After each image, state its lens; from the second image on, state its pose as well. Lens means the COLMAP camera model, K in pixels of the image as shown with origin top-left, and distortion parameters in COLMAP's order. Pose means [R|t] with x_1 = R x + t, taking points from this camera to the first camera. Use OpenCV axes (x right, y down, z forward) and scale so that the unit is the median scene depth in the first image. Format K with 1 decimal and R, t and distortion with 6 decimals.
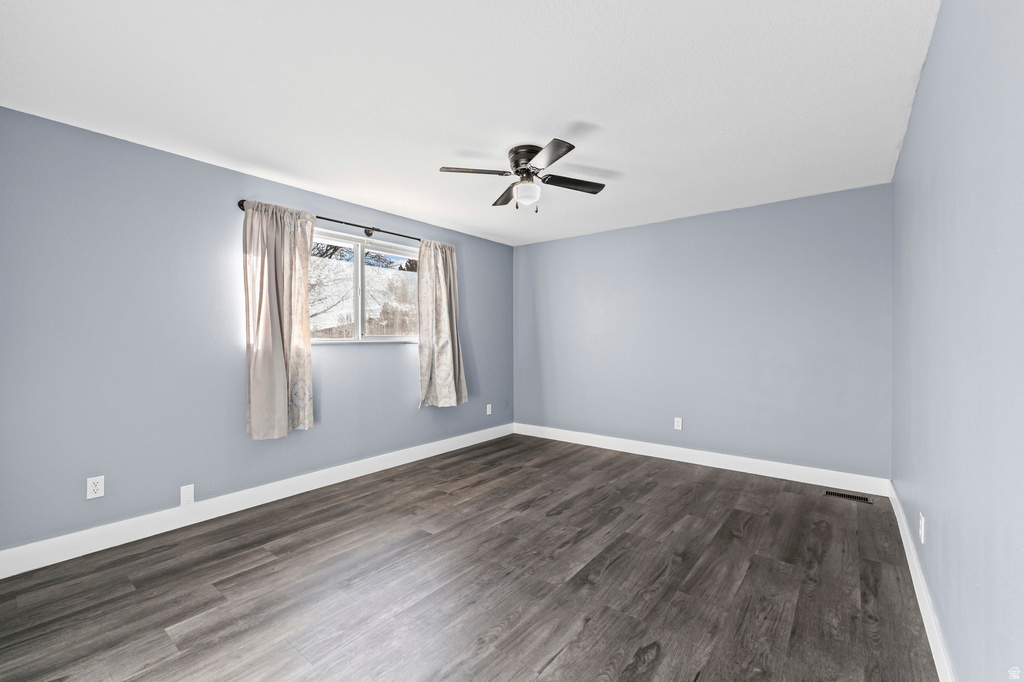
lens RADIAL K [[432.4, 0, 516.4], [0, 432.4, 342.1], [0, 0, 1]] dist [0.003999, 0.000084]
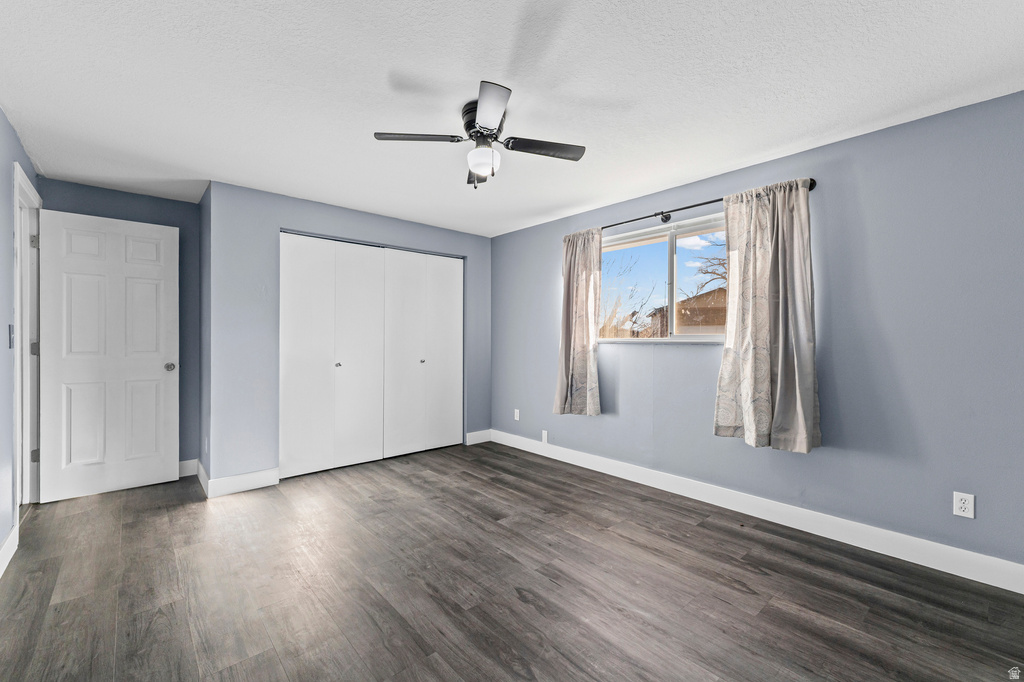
lens RADIAL K [[432.4, 0, 517.0], [0, 432.4, 336.2], [0, 0, 1]] dist [0.003999, 0.000084]
pose [[-0.171829, -0.012404, -0.985049, 0.755916], [-0.025097, 0.999651, -0.008210, 0.006552], [0.984807, 0.023311, -0.172081, 1.106533]]
